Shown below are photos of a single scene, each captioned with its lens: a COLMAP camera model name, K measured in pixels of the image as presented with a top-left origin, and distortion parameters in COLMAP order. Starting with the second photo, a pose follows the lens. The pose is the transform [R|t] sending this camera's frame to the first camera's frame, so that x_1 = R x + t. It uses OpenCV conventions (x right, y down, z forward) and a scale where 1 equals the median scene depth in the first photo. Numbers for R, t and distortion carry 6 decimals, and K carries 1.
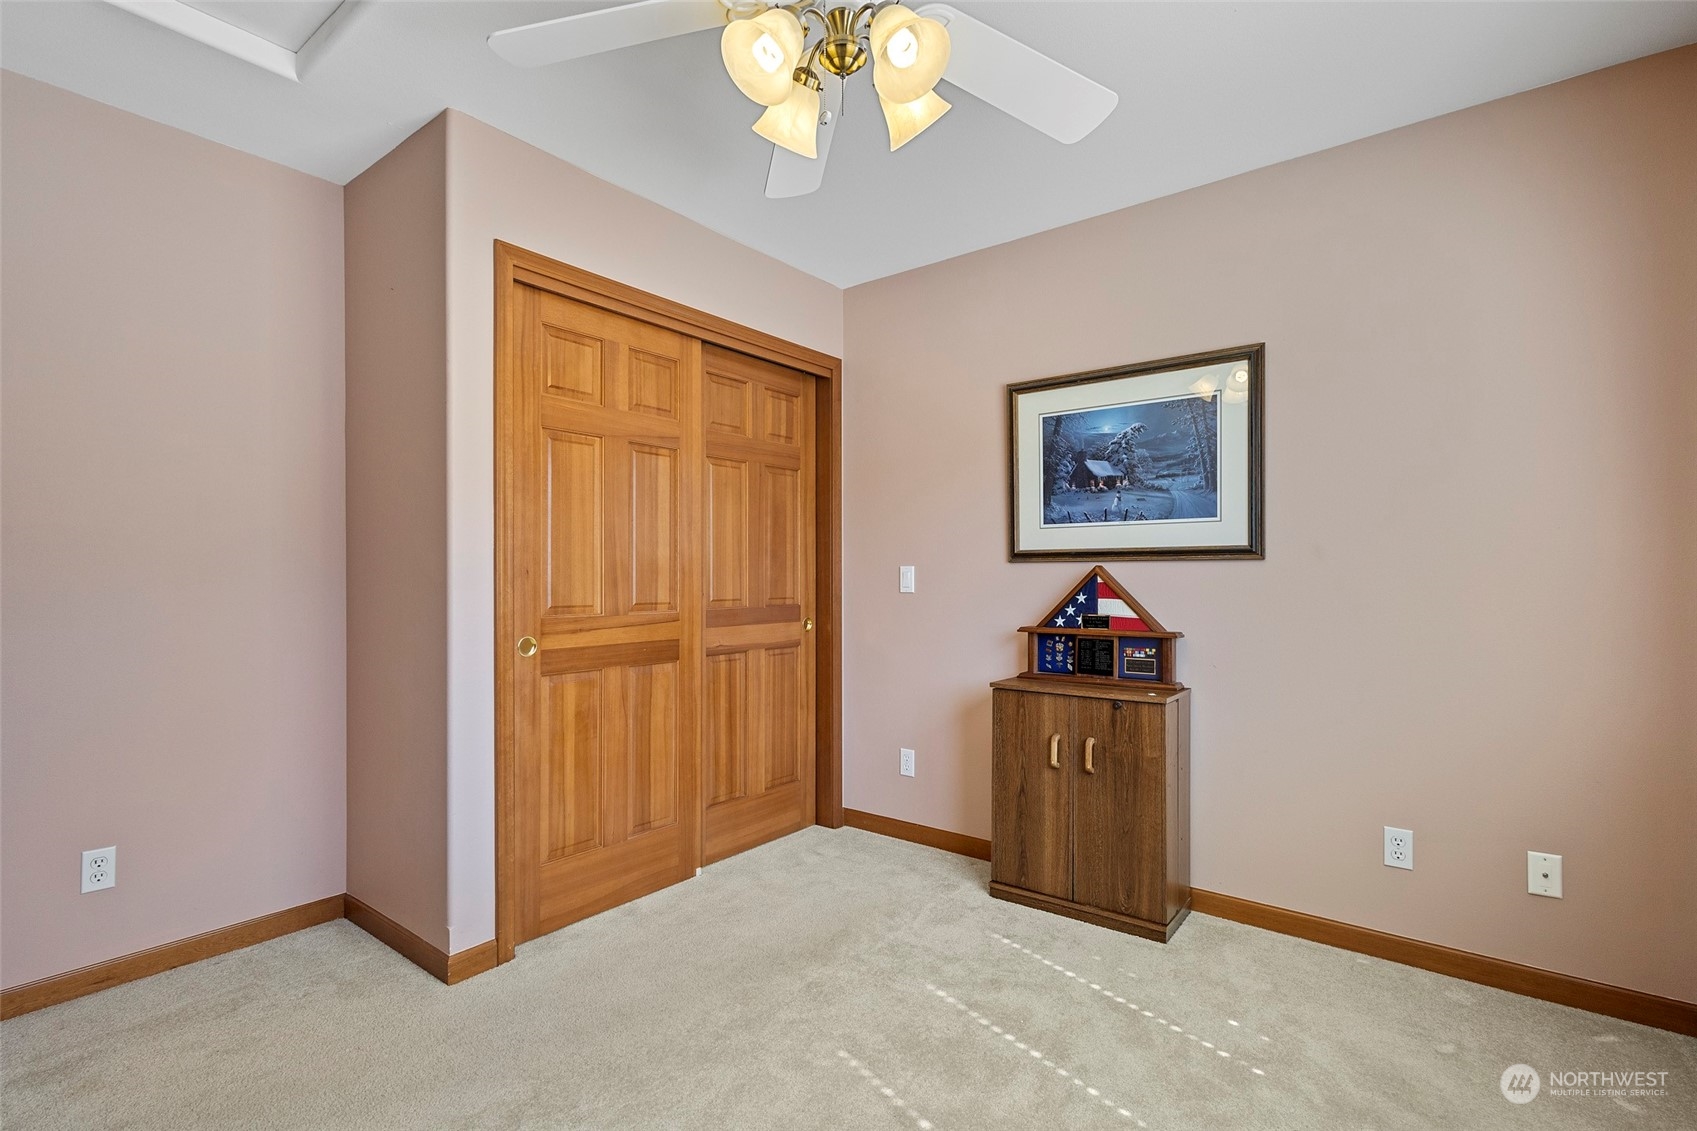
lens RADIAL K [[784.8, 0, 849.3], [0, 784.8, 599.3], [0, 0, 1]] dist [0.001769, 0.000021]
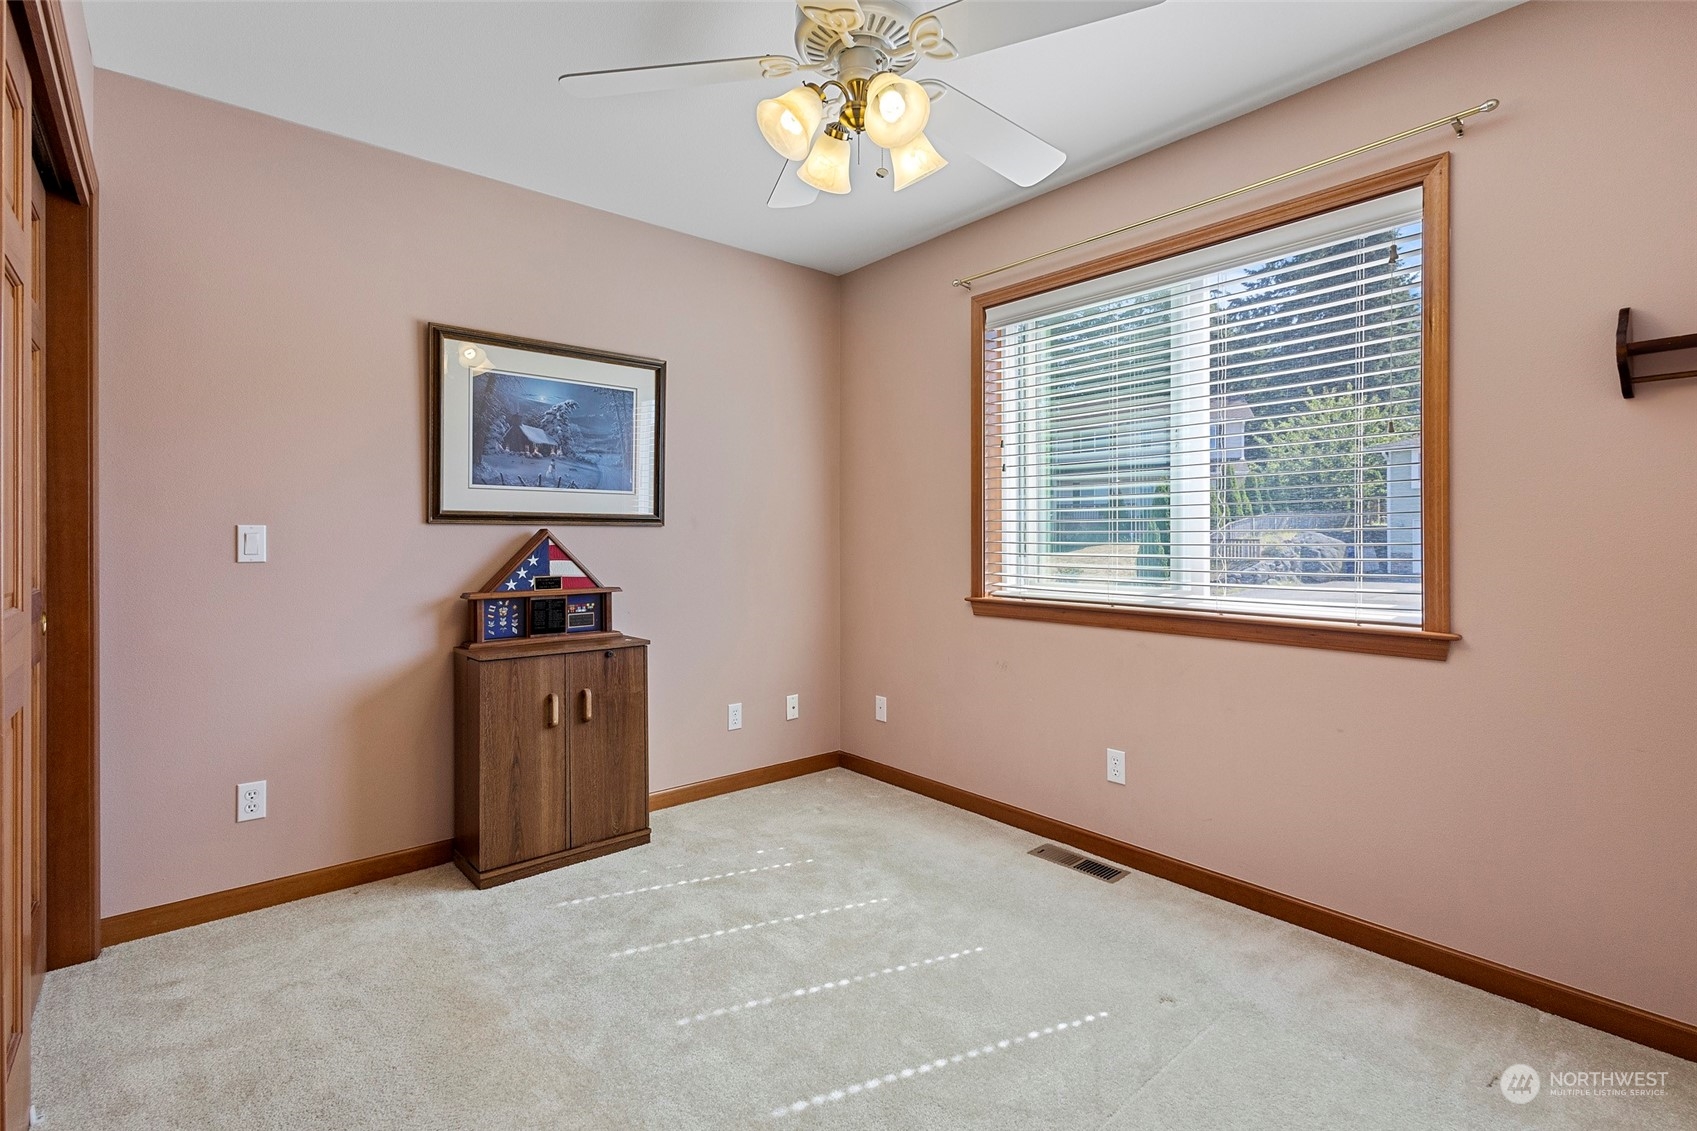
lens RADIAL K [[784.0, 0, 846.4], [0, 784.0, 562.5], [0, 0, 1]] dist [0.012884, -0.004691]
pose [[0.200589, -0.030501, 0.979201, -0.636422], [0.027000, 0.999308, 0.025597, -0.014402], [-0.979303, 0.021304, 0.201274, 0.402966]]
